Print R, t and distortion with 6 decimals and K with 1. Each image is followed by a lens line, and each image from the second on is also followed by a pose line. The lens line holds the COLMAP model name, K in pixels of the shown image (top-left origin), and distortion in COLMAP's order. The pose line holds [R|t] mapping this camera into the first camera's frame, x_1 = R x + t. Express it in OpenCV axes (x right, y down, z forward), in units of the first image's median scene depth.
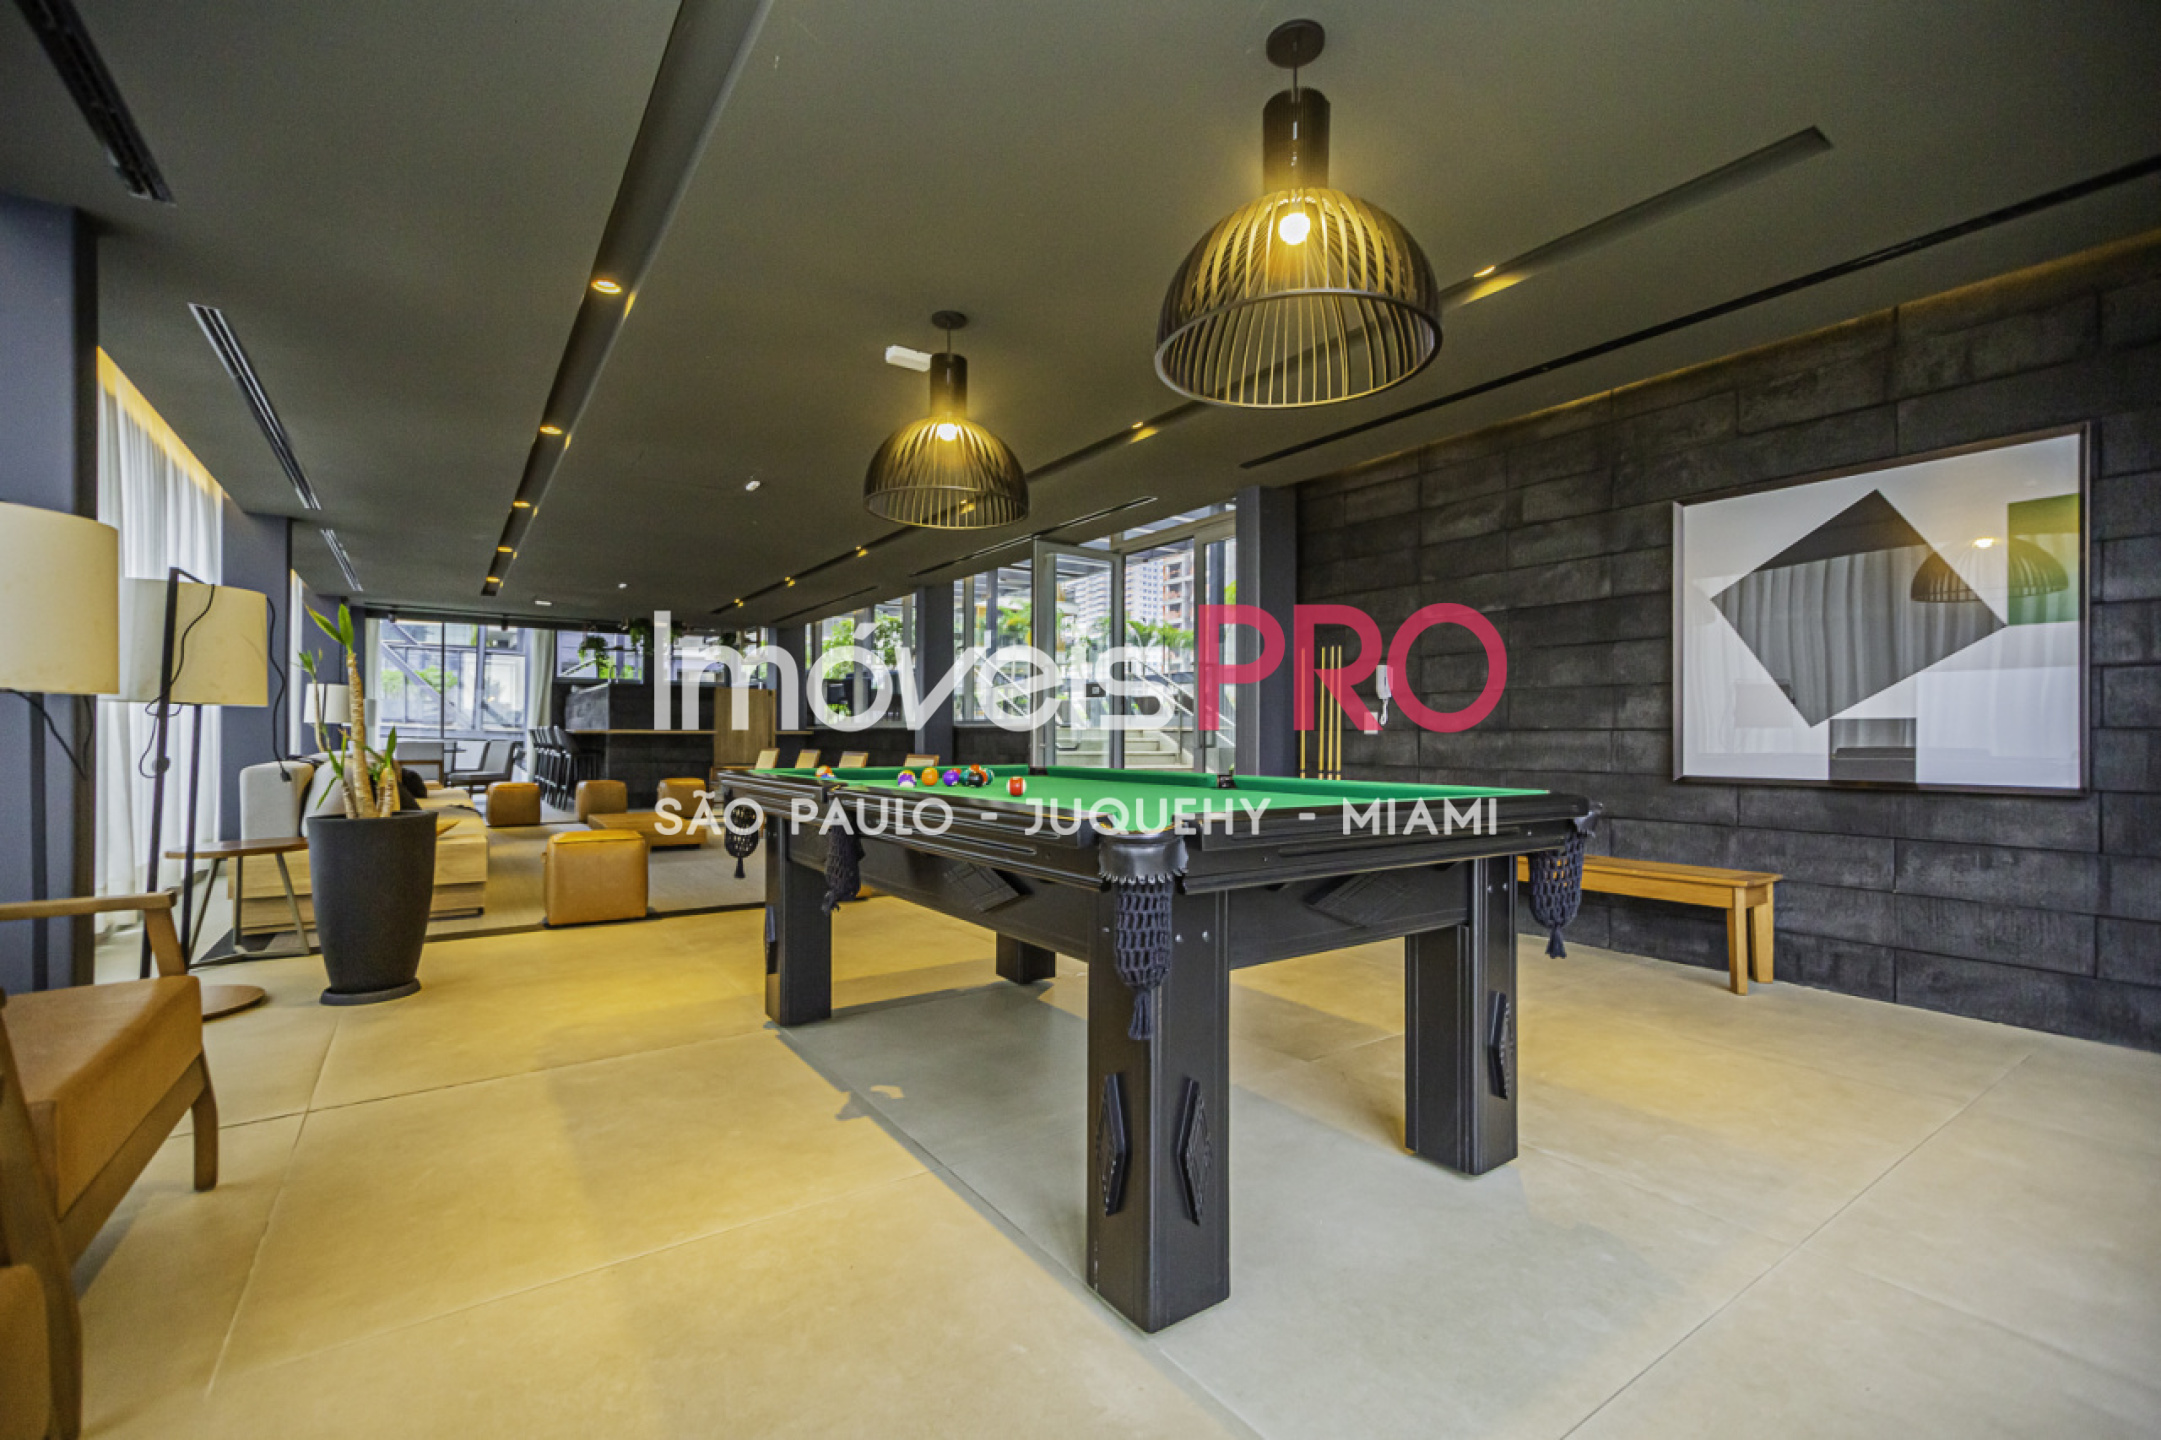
lens RADIAL K [[908.4, 0, 1074.6], [0, 908.4, 737.8], [0, 0, 1]] dist [0.001444, 0.002133]
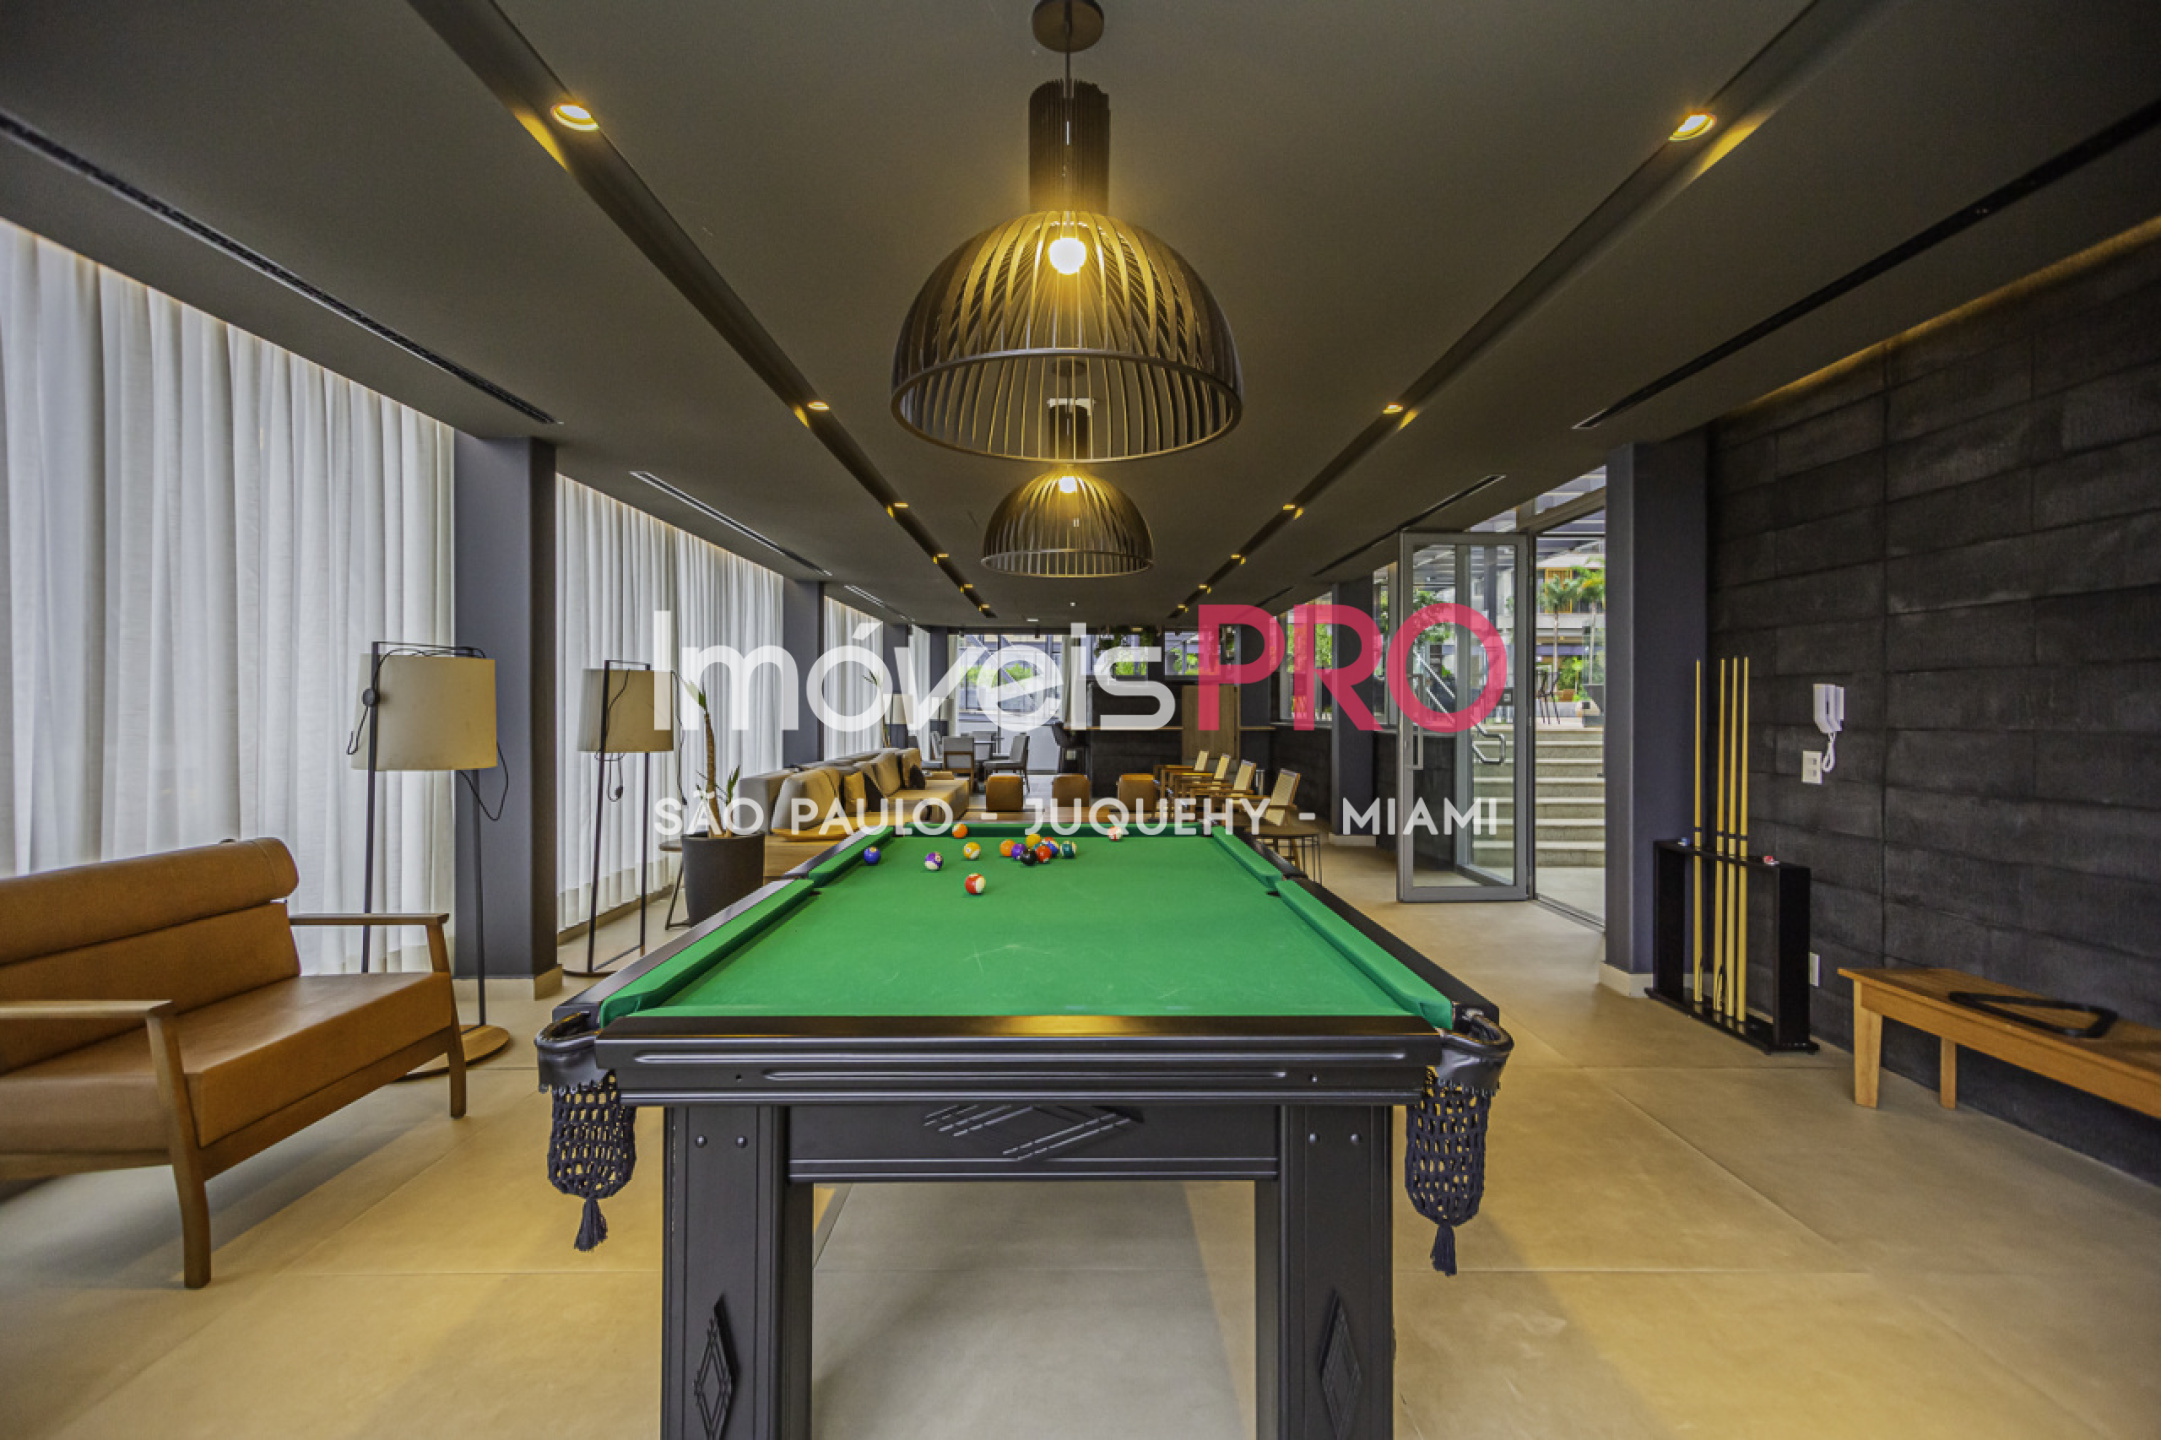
lens RADIAL K [[908.4, 0, 1043.5], [0, 908.4, 722.3], [0, 0, 1]] dist [0.001444, 0.002133]
pose [[0.826420, 0.000187, -0.563054, 0.249672], [0.000549, 0.999999, 0.001138, -0.054443], [0.563054, -0.001250, 0.826419, 0.121159]]
